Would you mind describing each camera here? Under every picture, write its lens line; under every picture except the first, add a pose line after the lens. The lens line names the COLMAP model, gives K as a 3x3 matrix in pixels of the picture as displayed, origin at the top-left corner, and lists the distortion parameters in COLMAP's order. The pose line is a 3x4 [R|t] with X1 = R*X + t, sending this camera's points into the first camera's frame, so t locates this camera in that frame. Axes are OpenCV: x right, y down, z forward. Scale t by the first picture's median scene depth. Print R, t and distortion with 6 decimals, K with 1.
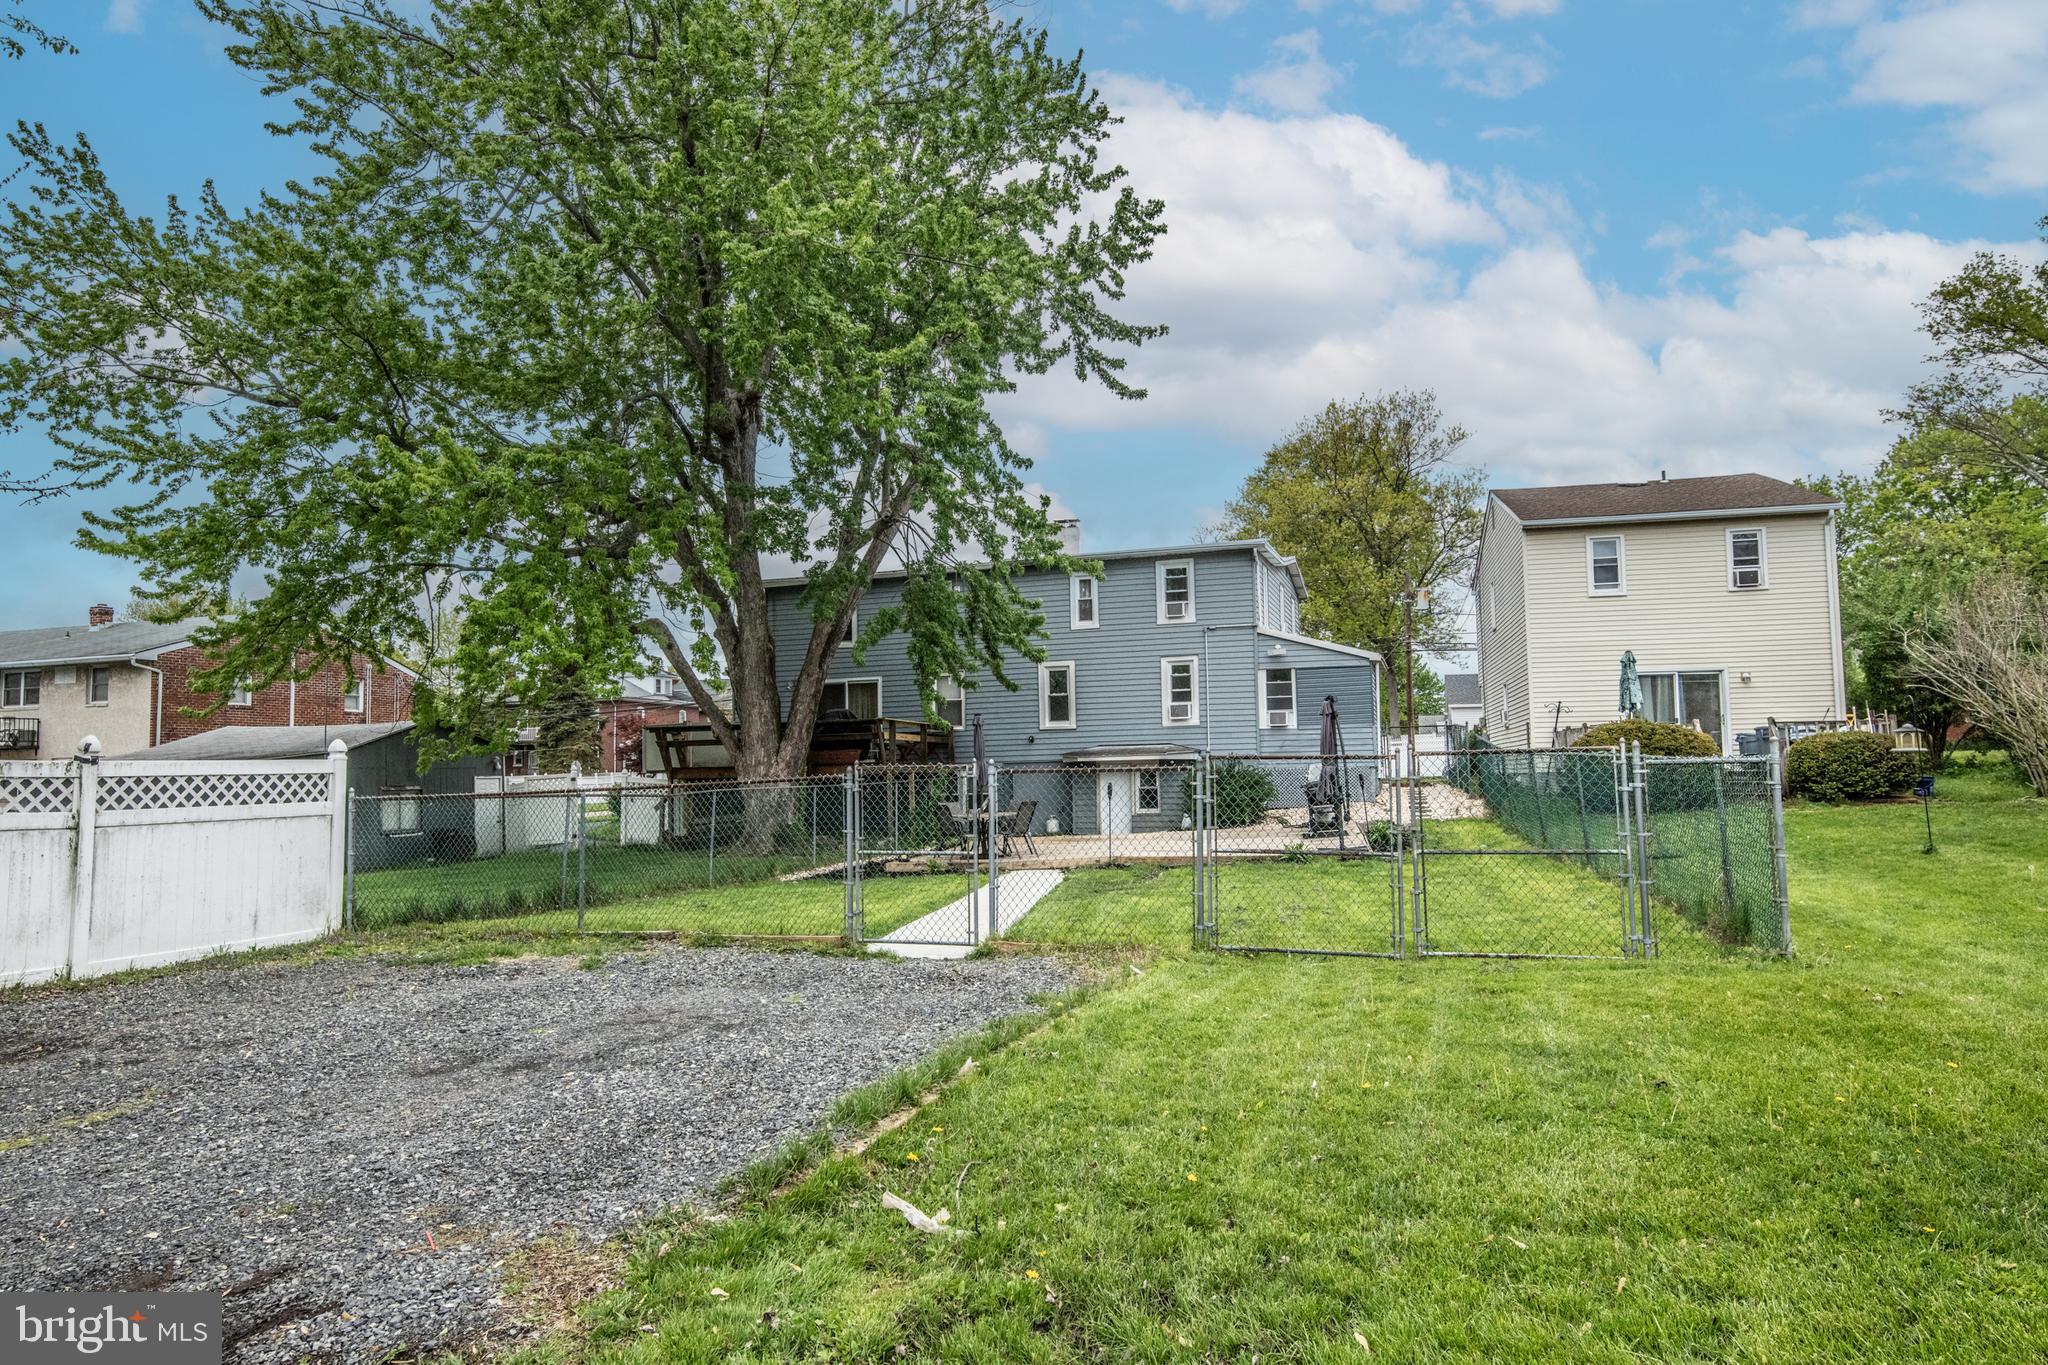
lens RADIAL K [[1319.7, 0, 1024.0], [0, 1319.7, 682.5], [0, 0, 1]] dist [0.000833, 0.000734]
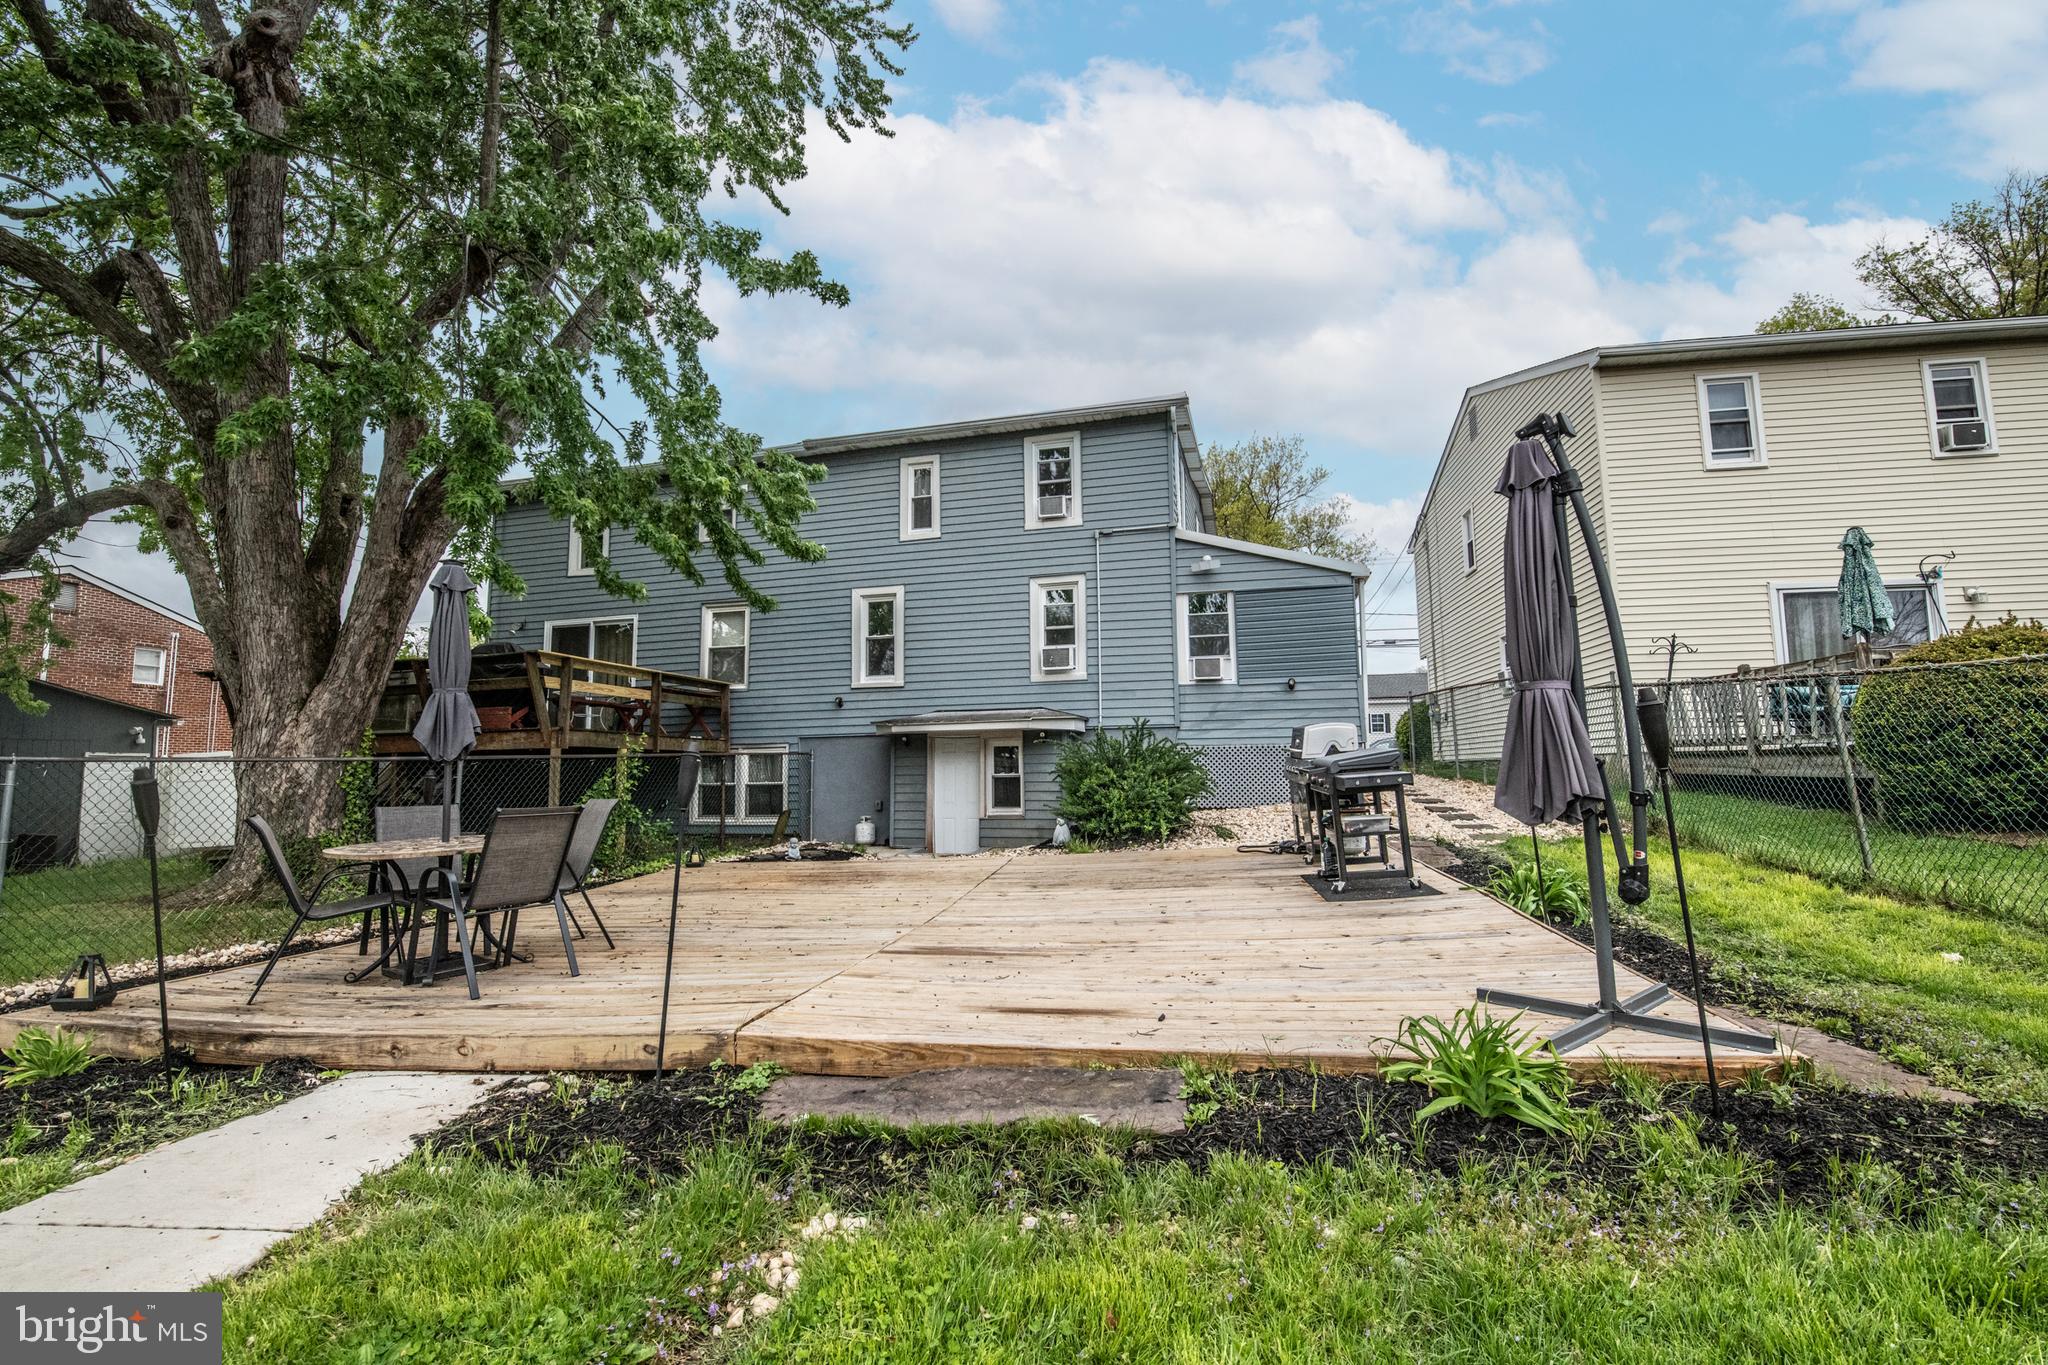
lens RADIAL K [[884.0, 0, 1031.2], [0, 884.0, 674.6], [0, 0, 1]] dist [-0.001362, -0.011159]
pose [[0.998583, 0.010639, 0.052145, 0.082269], [-0.008677, 0.999251, -0.037706, 0.046499], [-0.052507, 0.037200, 0.997927, 0.561425]]
